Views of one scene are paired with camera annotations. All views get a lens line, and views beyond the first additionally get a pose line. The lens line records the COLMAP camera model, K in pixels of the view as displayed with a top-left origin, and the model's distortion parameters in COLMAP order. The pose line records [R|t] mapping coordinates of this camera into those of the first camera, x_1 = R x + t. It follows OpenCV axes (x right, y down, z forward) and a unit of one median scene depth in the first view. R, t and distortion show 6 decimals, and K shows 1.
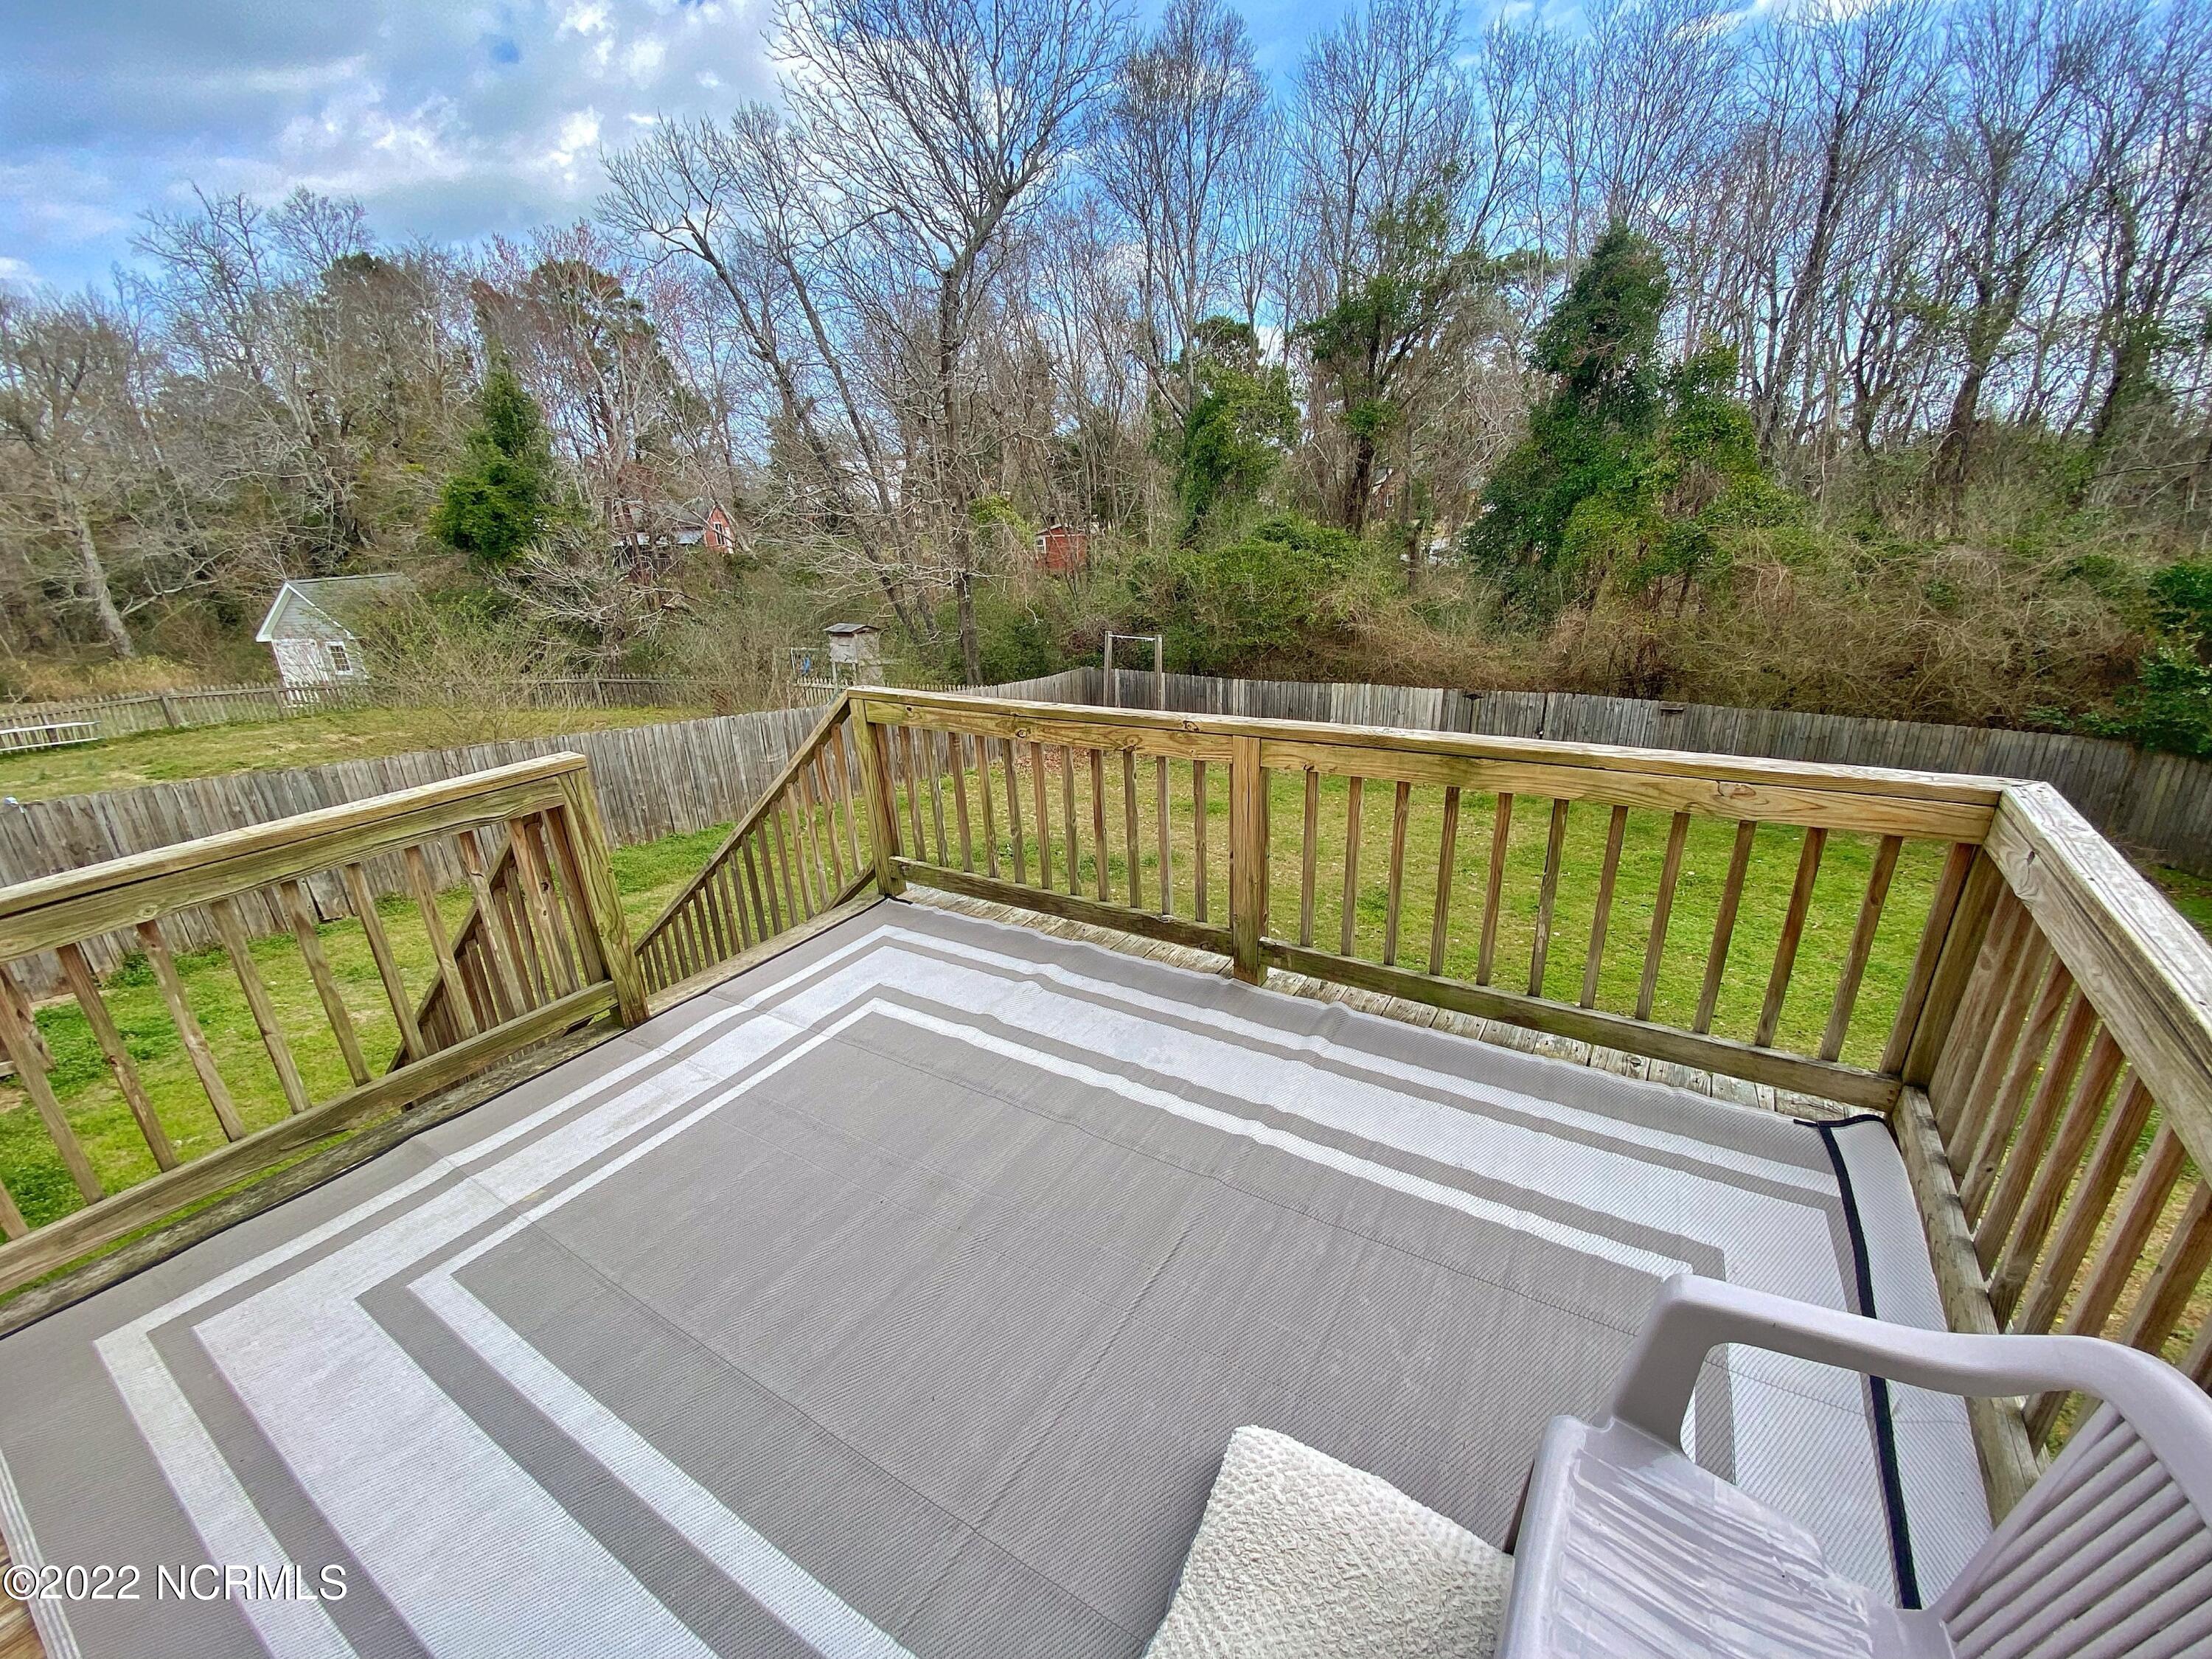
lens RADIAL K [[884.5, 0, 1105.9], [0, 884.5, 850.7], [0, 0, 1]] dist [0.023926, -0.021718]
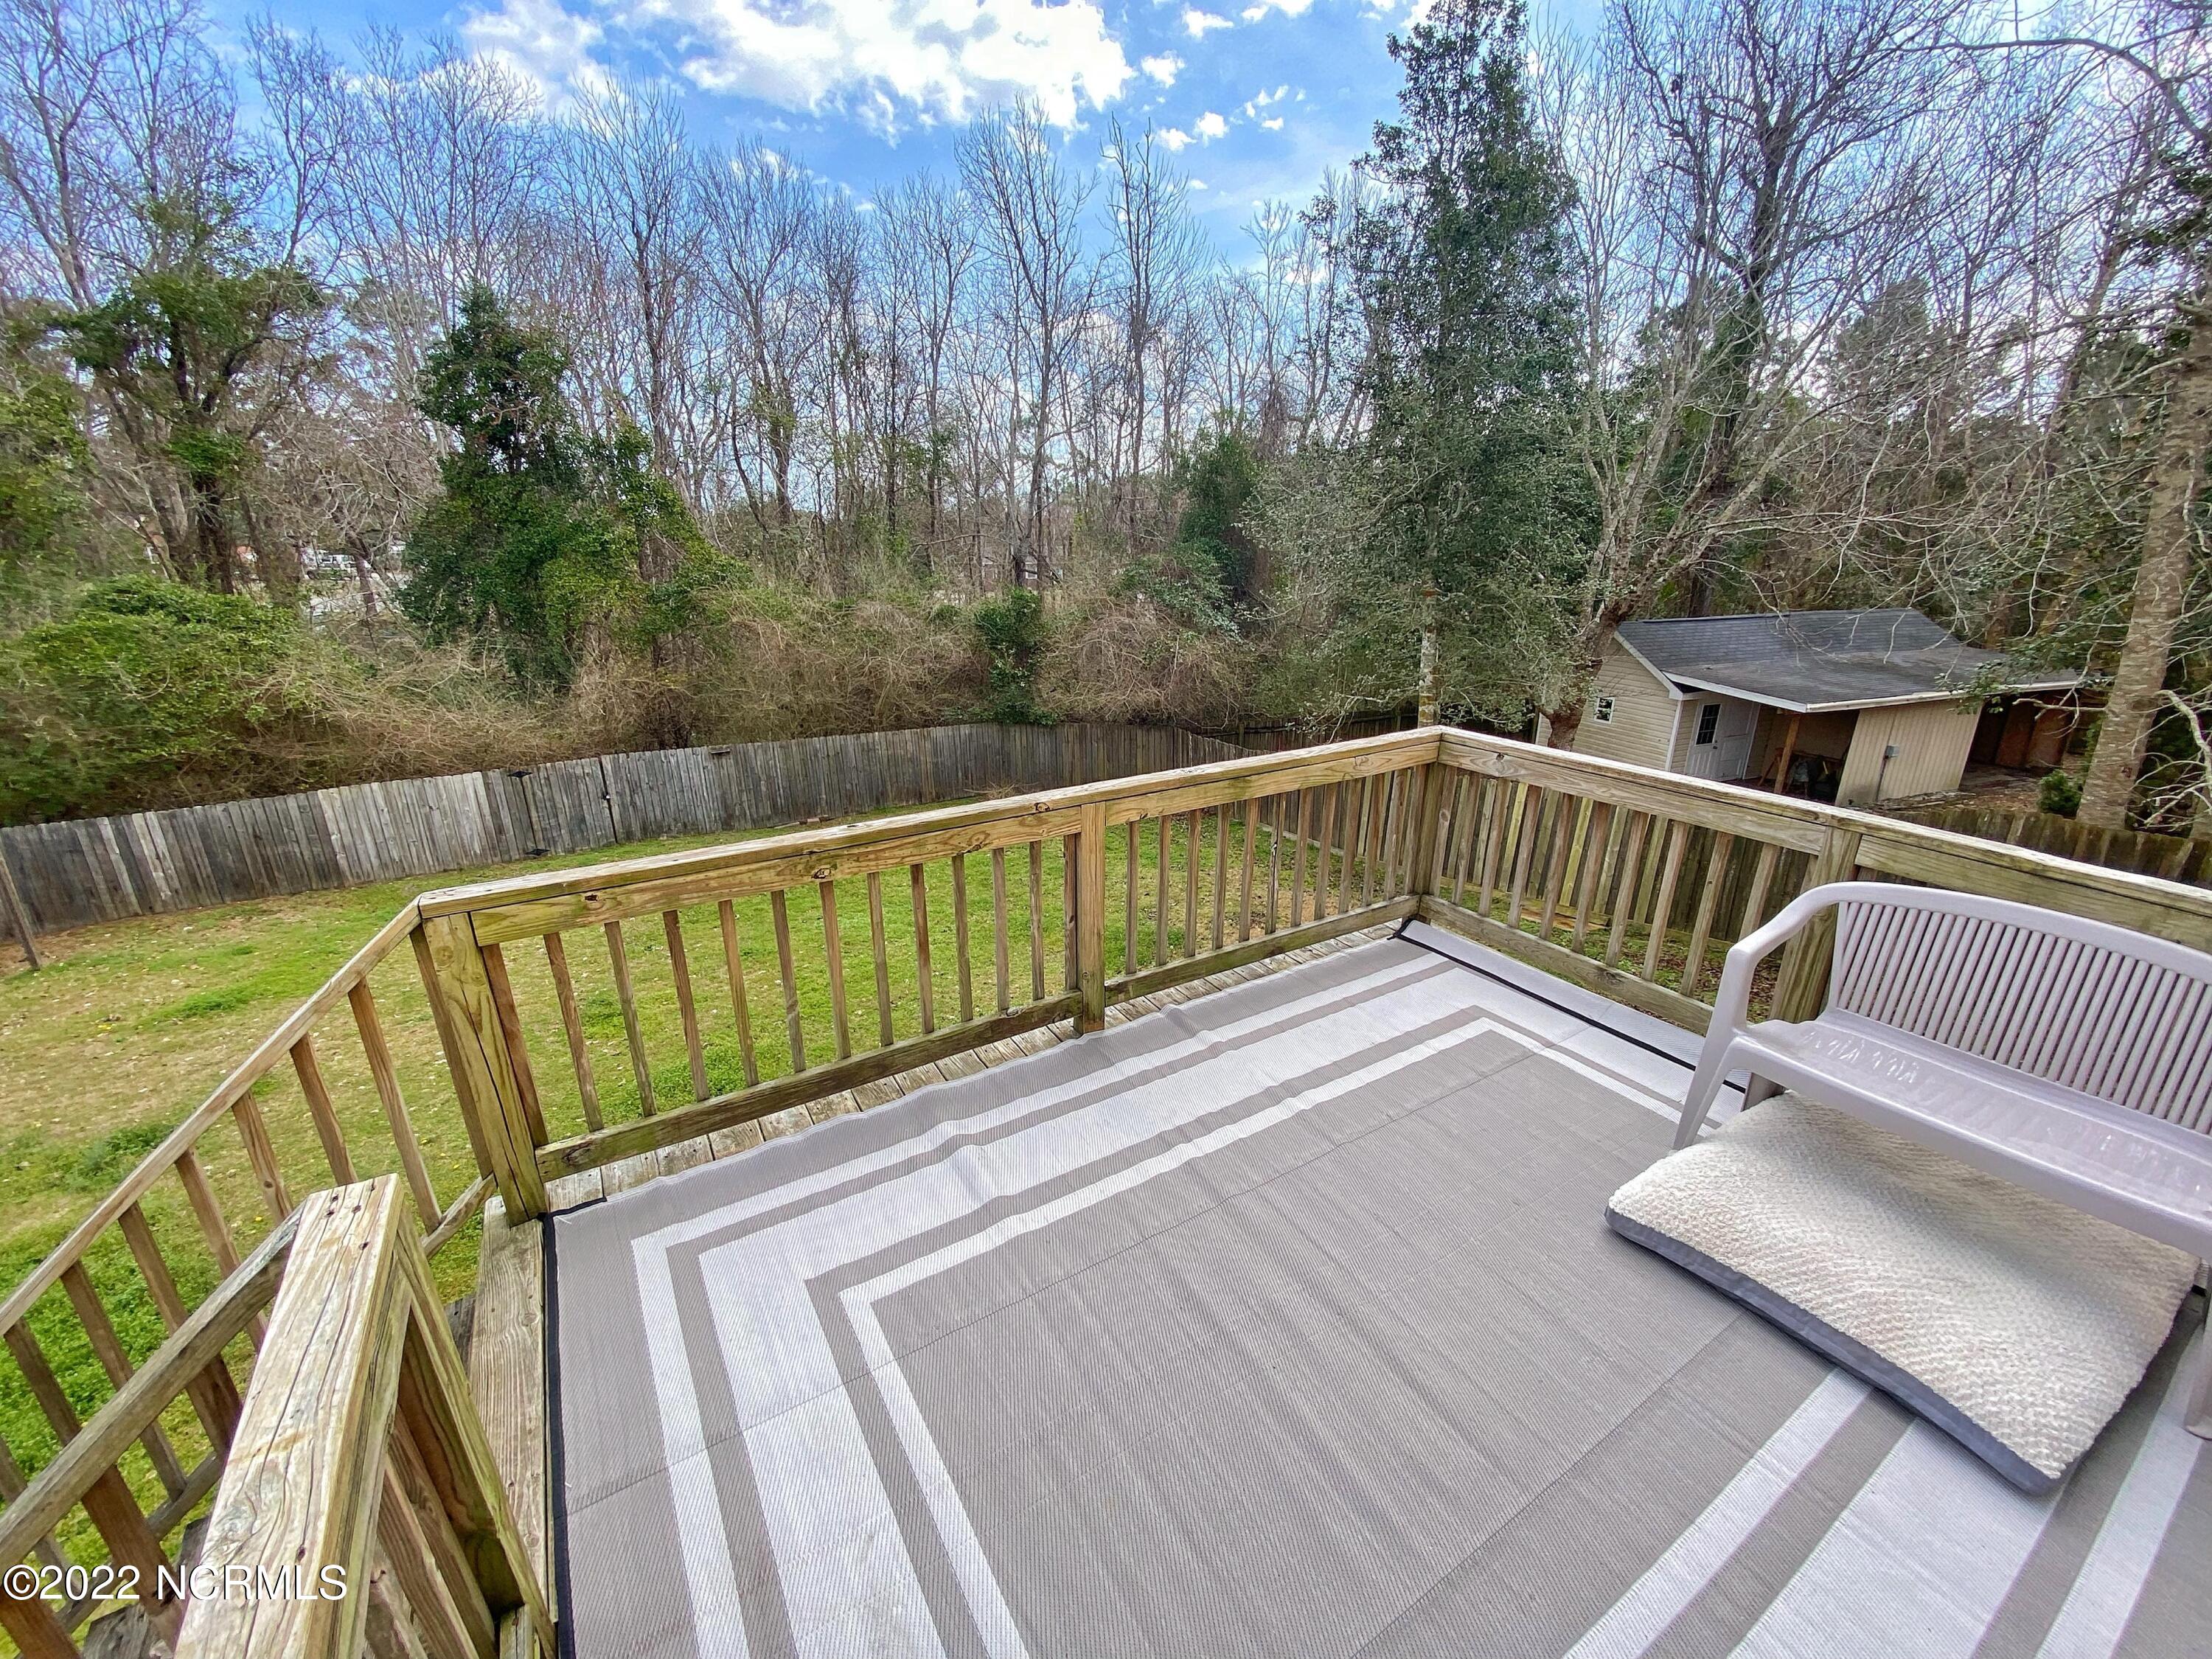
lens RADIAL K [[884.5, 0, 1105.9], [0, 884.5, 850.7], [0, 0, 1]] dist [0.023926, -0.021718]
pose [[0.445710, -0.255652, 0.857895, -0.122566], [0.305331, 0.944299, 0.122769, -0.032291], [-0.841496, 0.207223, 0.498942, 0.074613]]
